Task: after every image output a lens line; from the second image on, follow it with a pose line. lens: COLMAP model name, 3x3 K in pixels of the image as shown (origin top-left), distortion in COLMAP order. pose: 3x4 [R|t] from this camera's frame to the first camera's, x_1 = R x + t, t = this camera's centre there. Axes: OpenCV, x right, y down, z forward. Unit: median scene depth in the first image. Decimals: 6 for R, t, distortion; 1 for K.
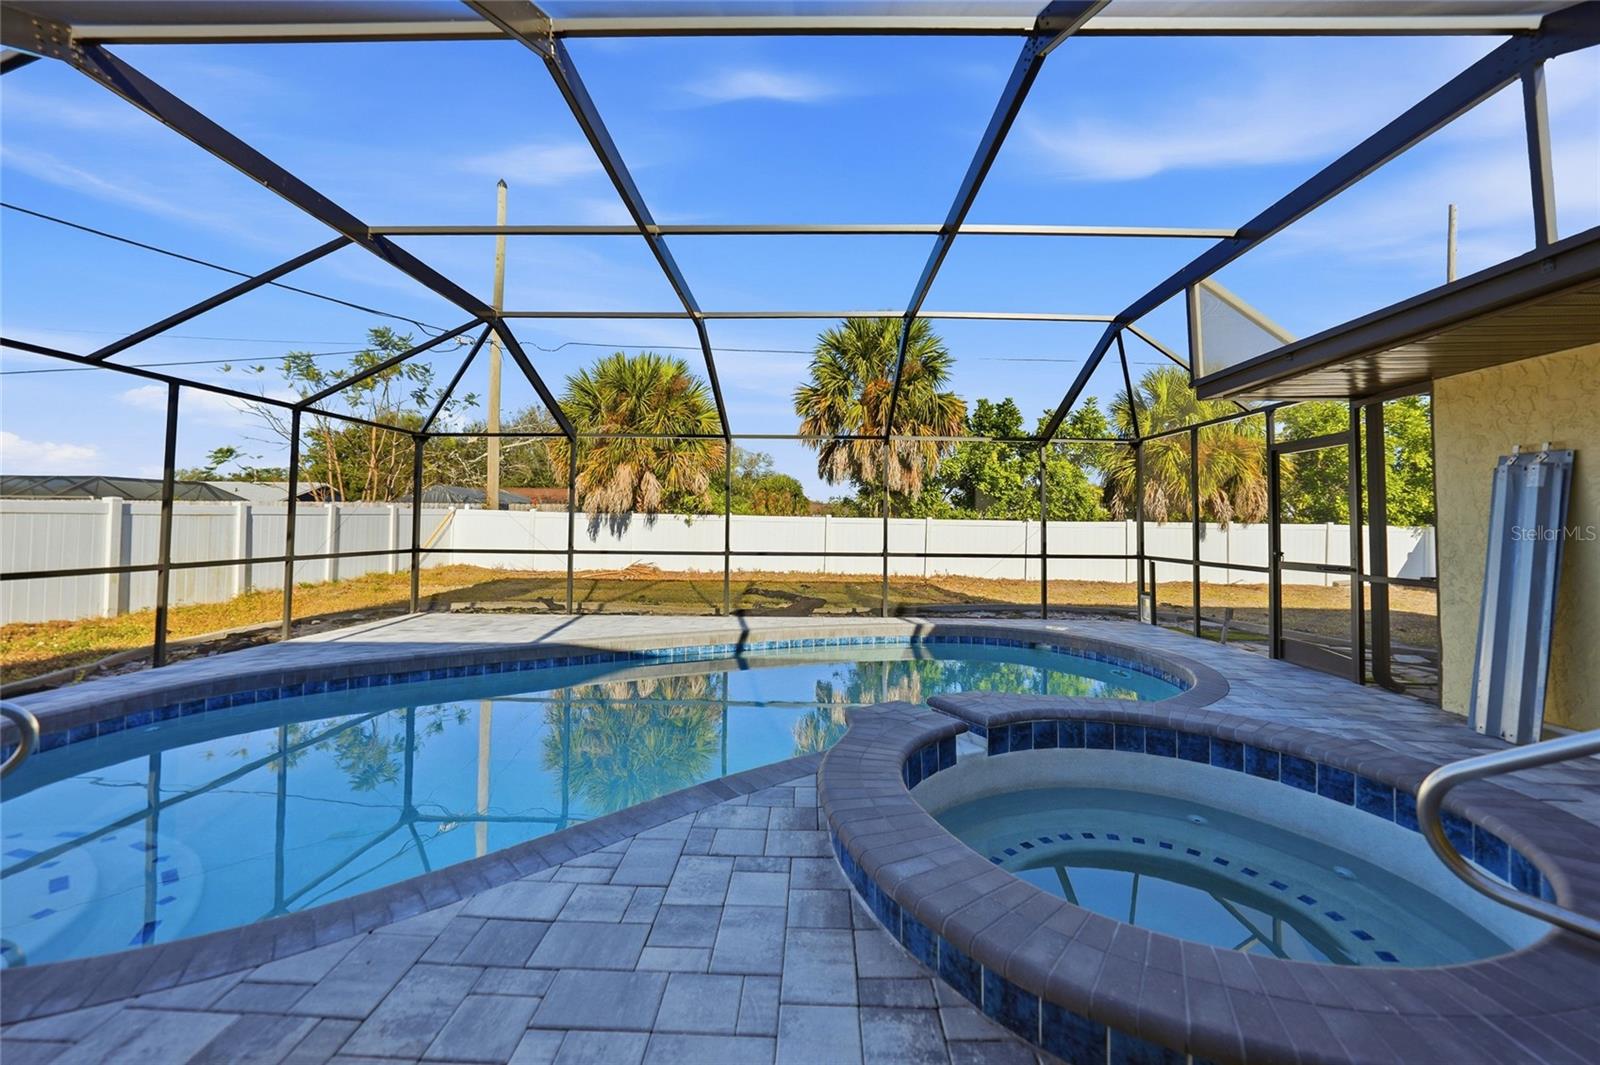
lens RADIAL K [[627.1, 0, 815.6], [0, 627.1, 497.9], [0, 0, 1]] dist [-0.013788, -0.000332]
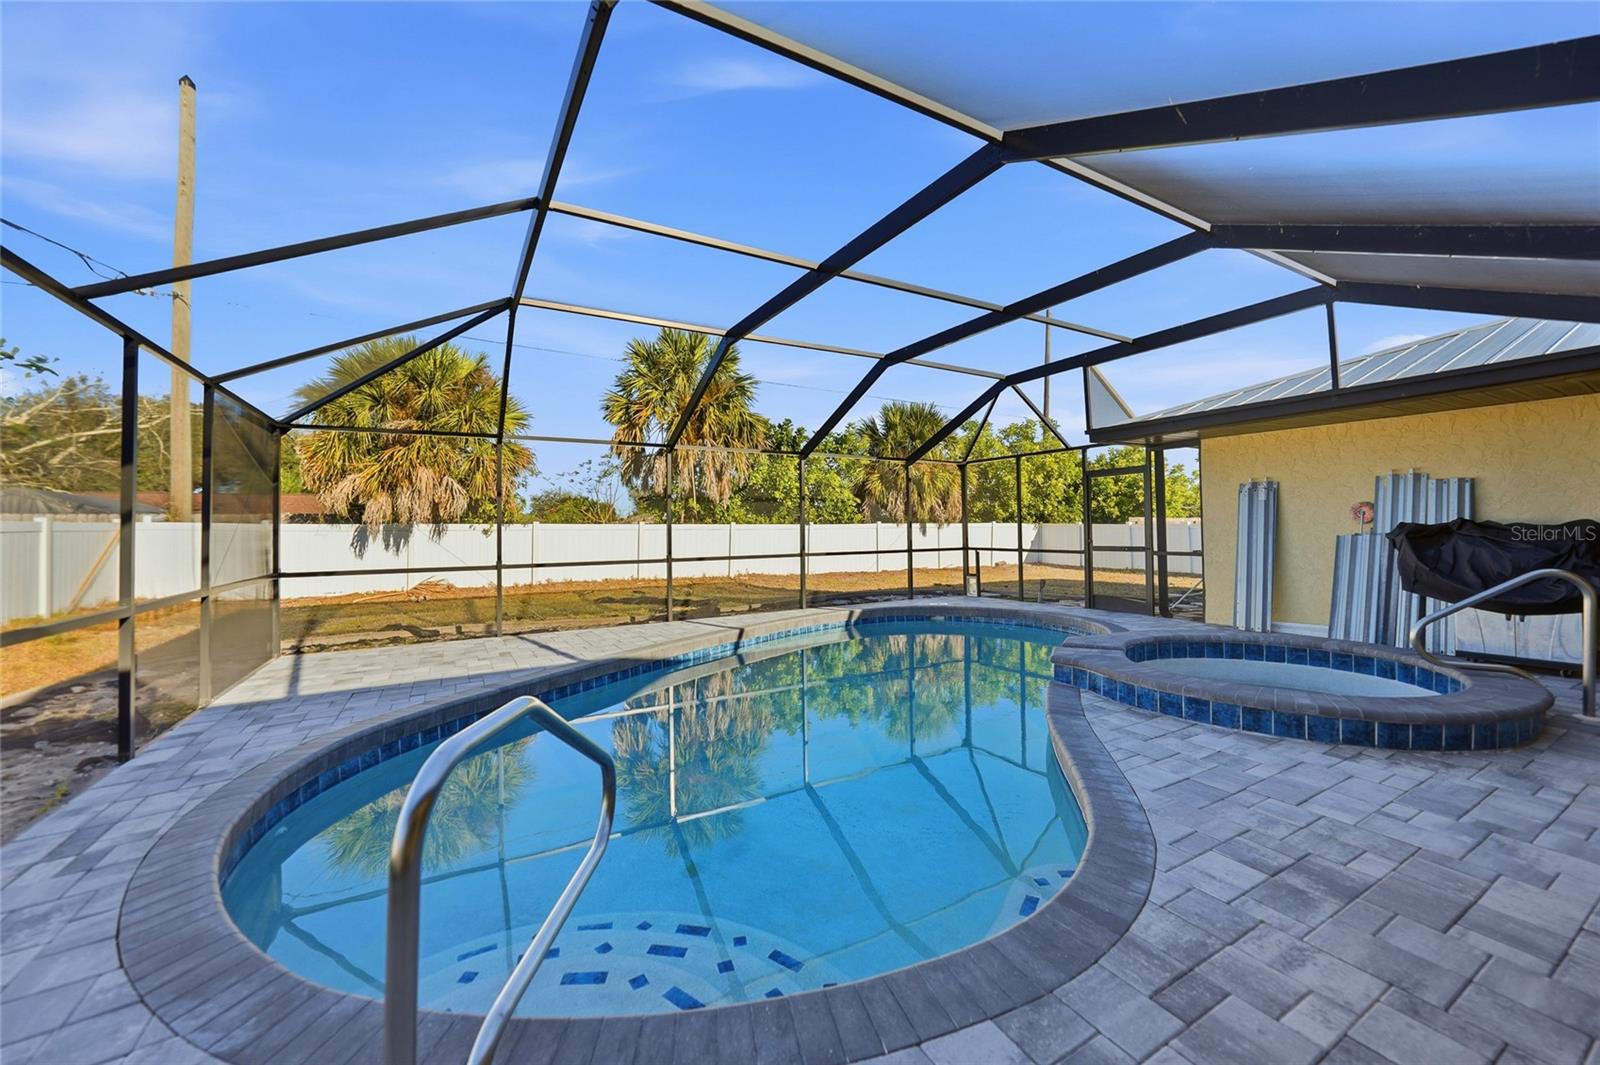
lens RADIAL K [[602.7, 0, 799.6], [0, 602.7, 520.4], [0, 0, 1]] dist [-0.016773, 0.000082]
pose [[0.864694, -0.014601, 0.502086, -0.455679], [0.001019, 0.999626, 0.027316, -0.003344], [-0.502297, -0.023109, 0.864386, 0.045412]]
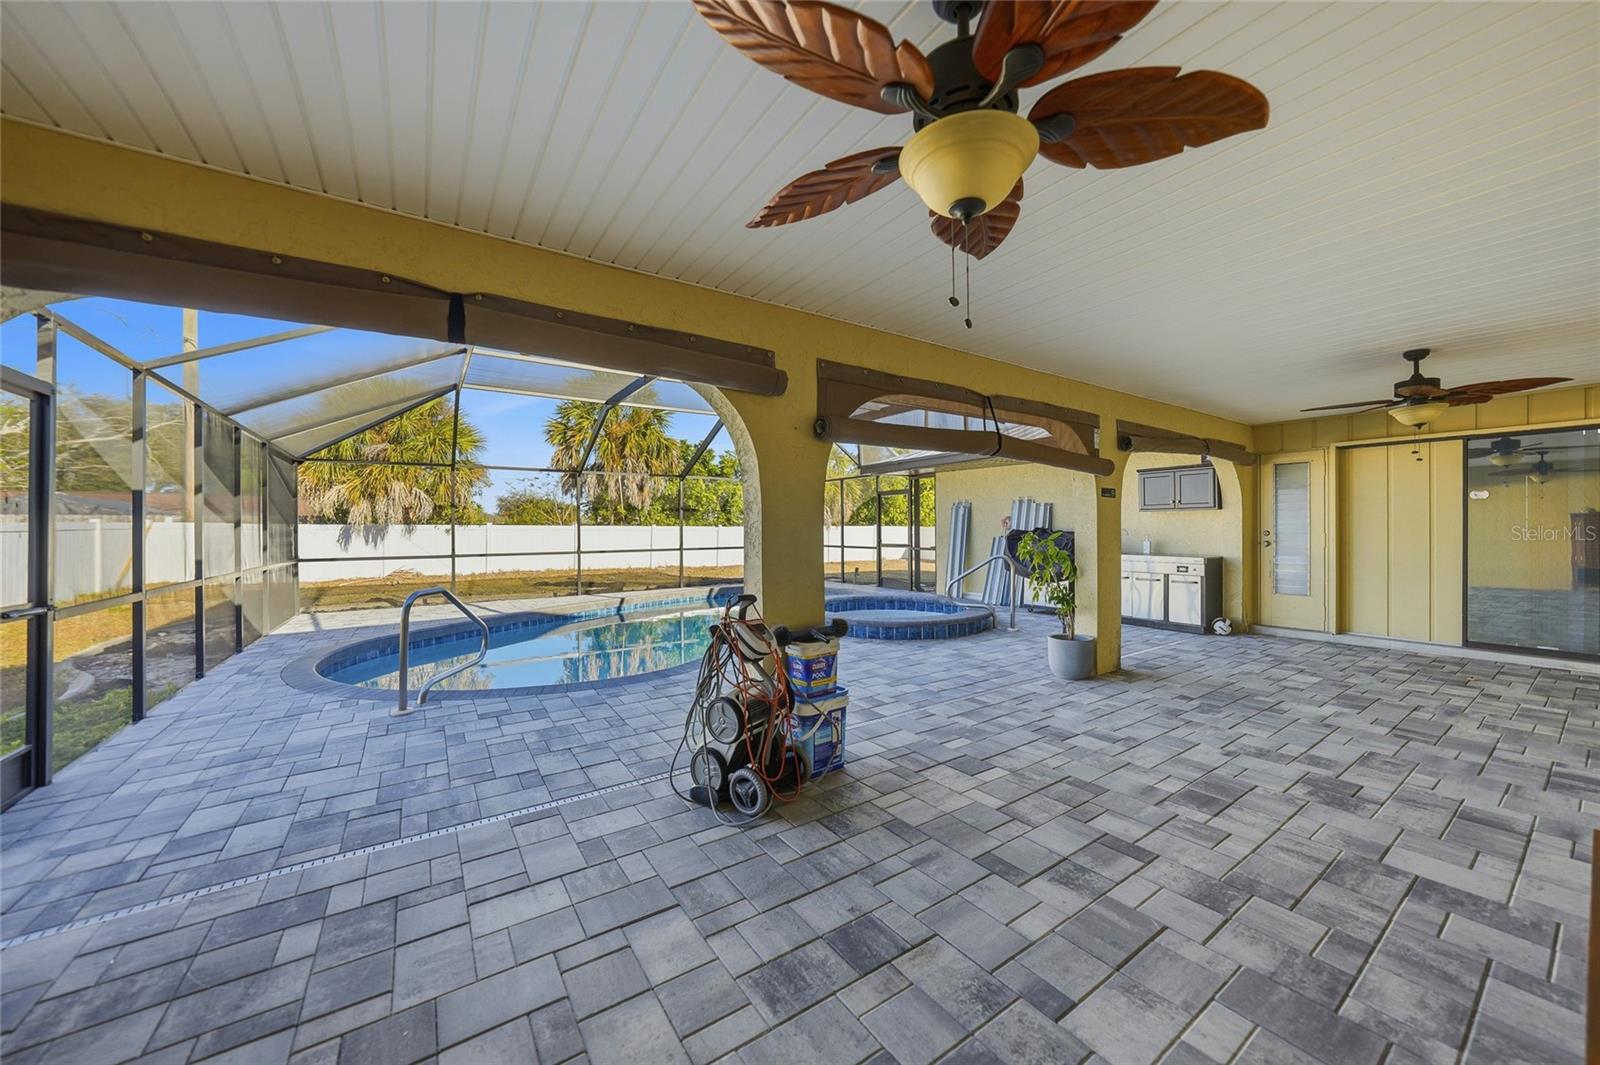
lens RADIAL K [[561.0, 0, 797.5], [0, 561.0, 534.5], [0, 0, 1]] dist [-0.021018, 0.002527]
pose [[0.827820, -0.020959, 0.560602, -0.452670], [-0.008305, 0.998735, 0.049602, -0.021321], [-0.560932, -0.045718, 0.826598, -0.359307]]
